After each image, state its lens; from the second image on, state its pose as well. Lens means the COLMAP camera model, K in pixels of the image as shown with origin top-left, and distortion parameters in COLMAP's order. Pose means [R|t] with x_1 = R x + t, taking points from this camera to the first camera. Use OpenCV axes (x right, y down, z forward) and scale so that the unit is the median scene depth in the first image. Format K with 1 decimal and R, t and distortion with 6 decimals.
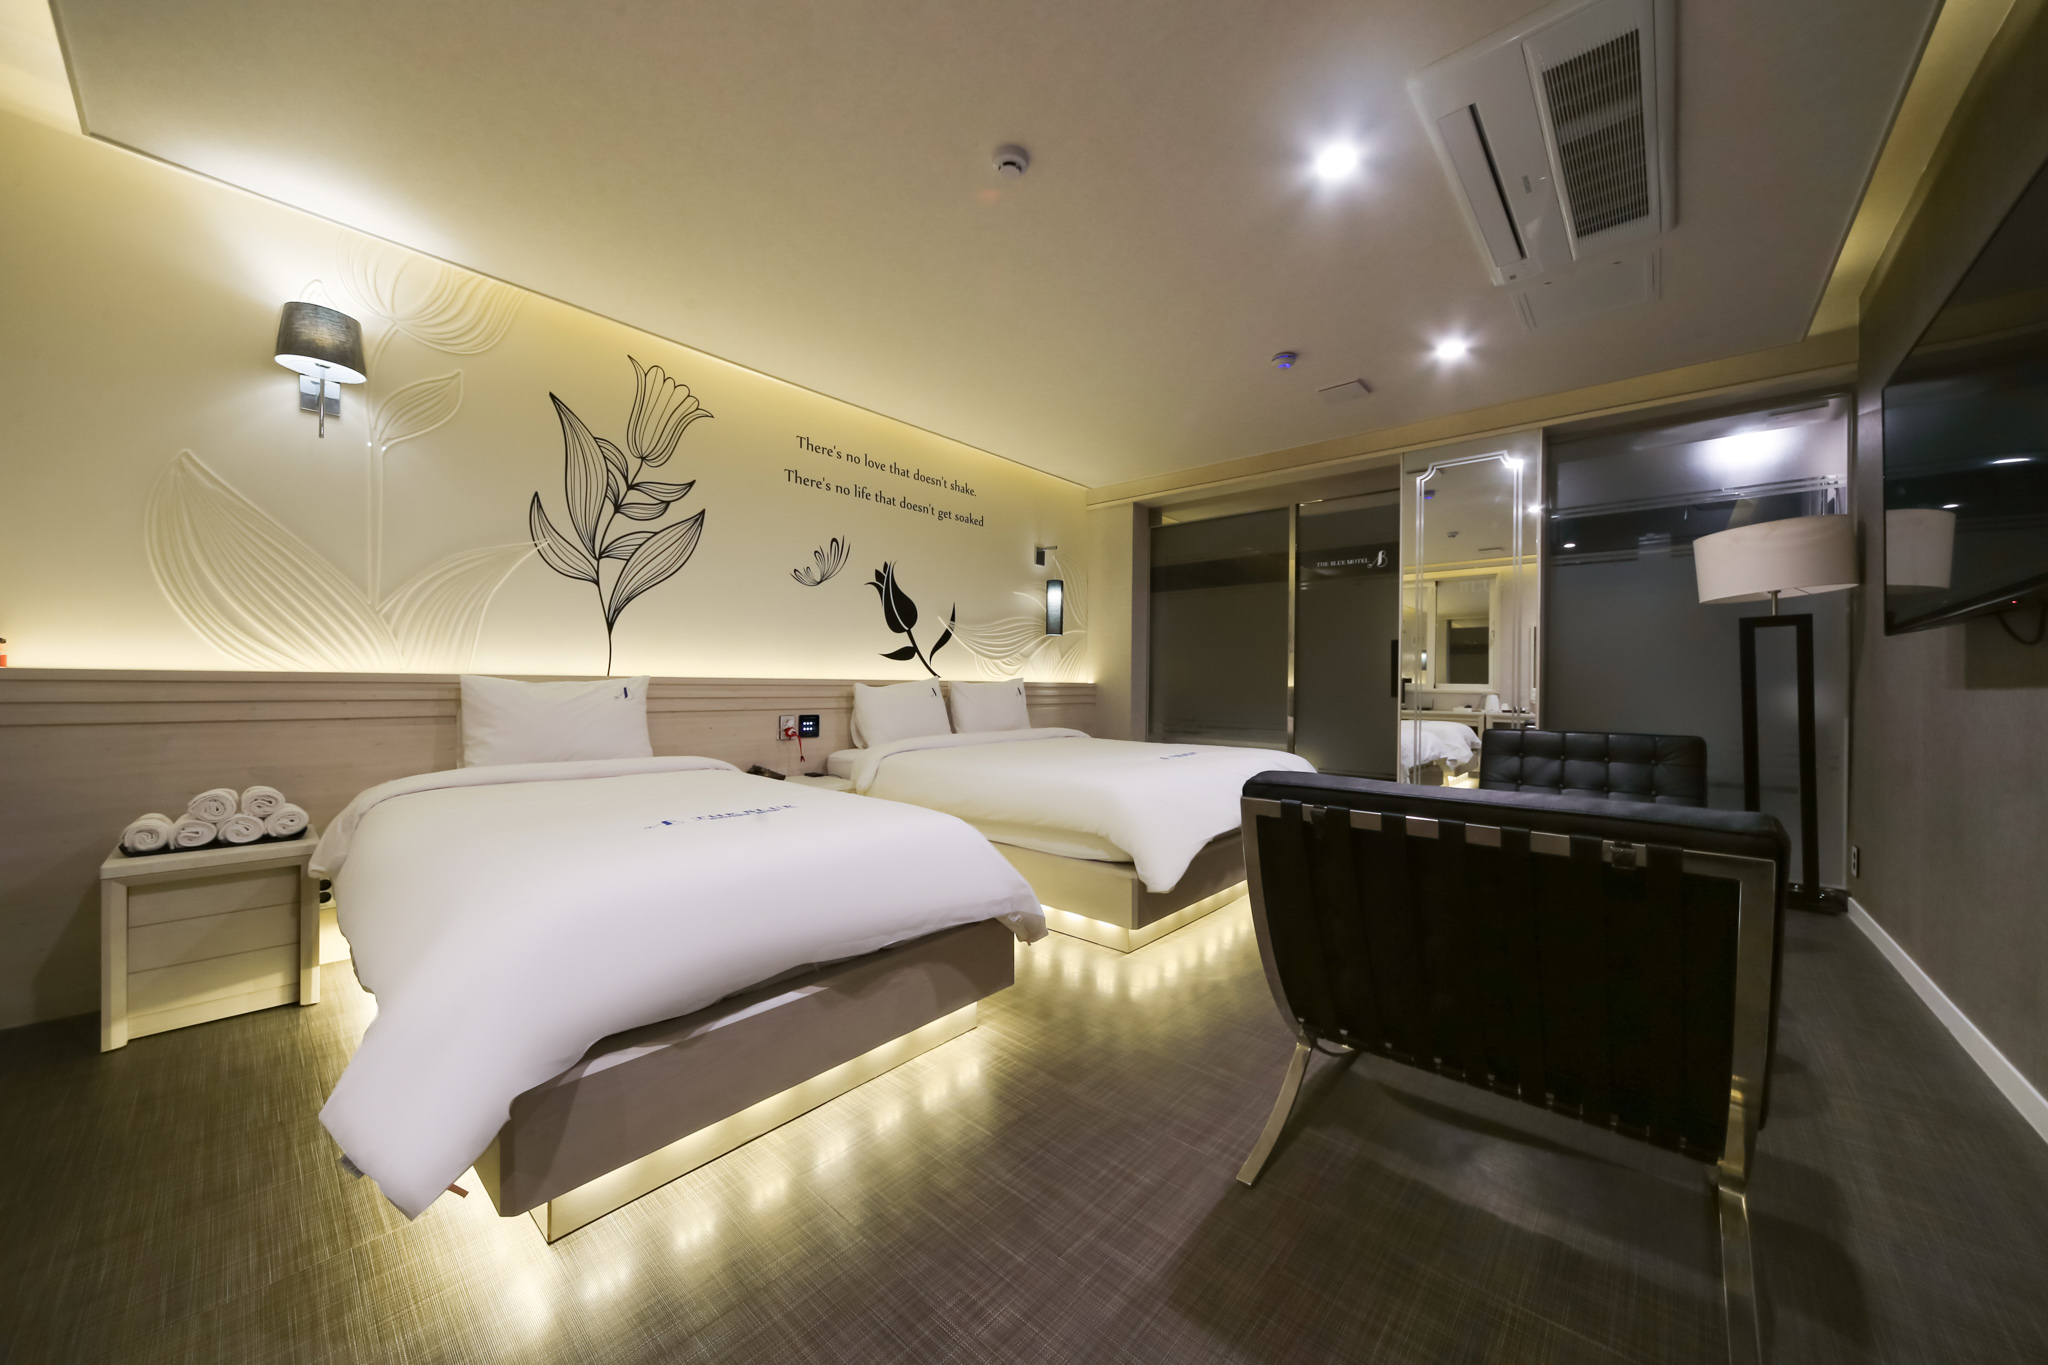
lens RADIAL K [[709.9, 0, 1034.1], [0, 709.9, 685.7], [0, 0, 1]] dist [-0.001914, 0.000440]
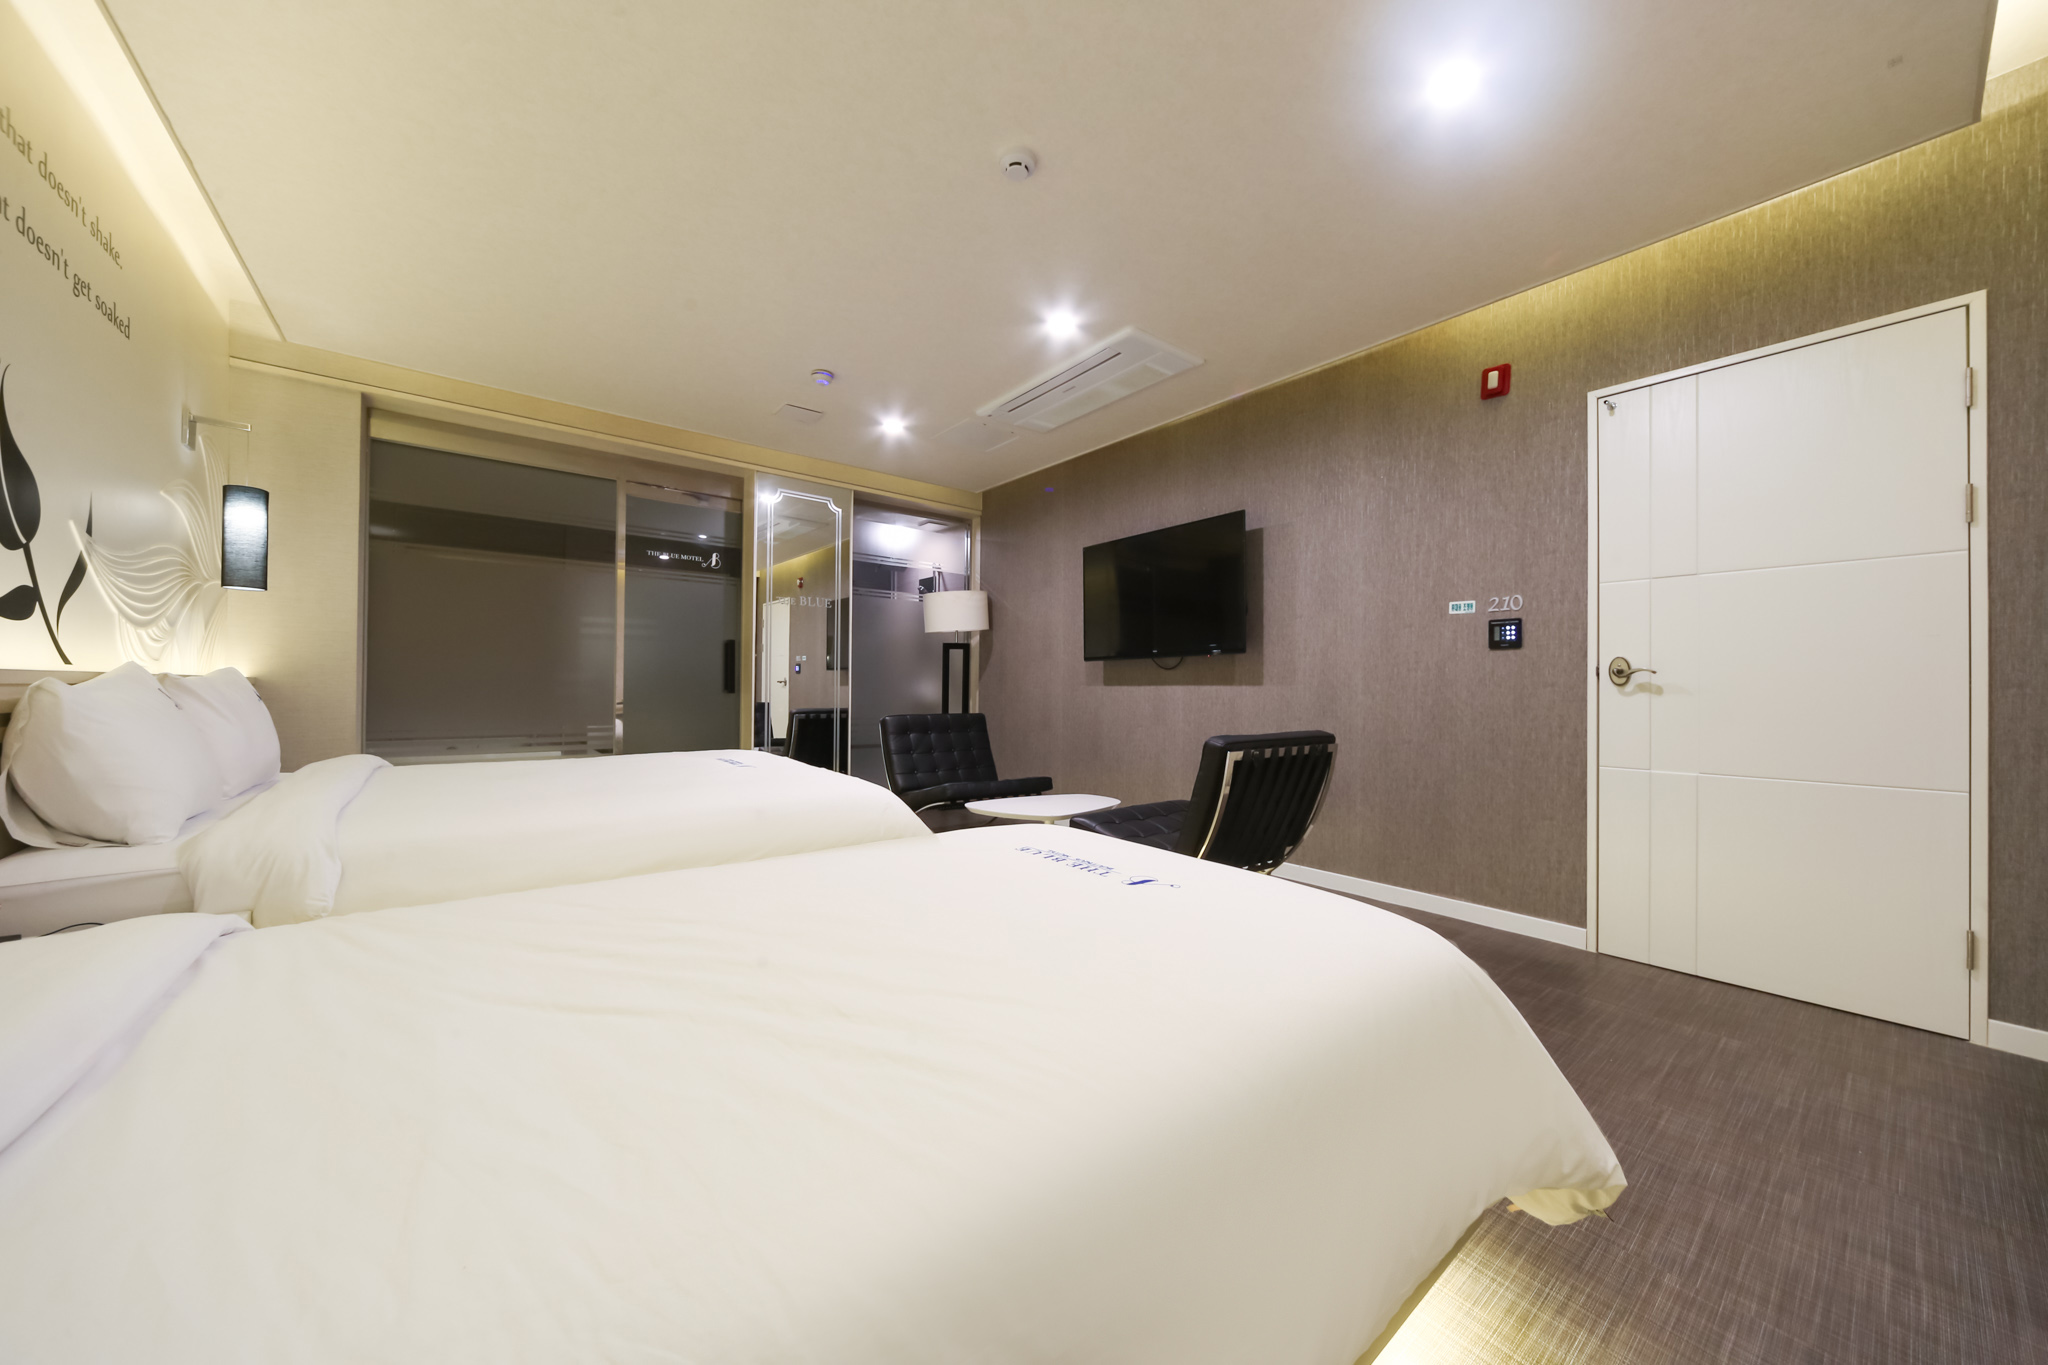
lens RADIAL K [[709.9, 0, 1034.1], [0, 709.9, 685.7], [0, 0, 1]] dist [-0.001914, 0.000440]
pose [[0.175407, -0.005434, 0.984481, -0.453084], [-0.003174, 0.999976, 0.006085, -0.002867], [-0.984491, -0.004192, 0.175386, 0.356265]]
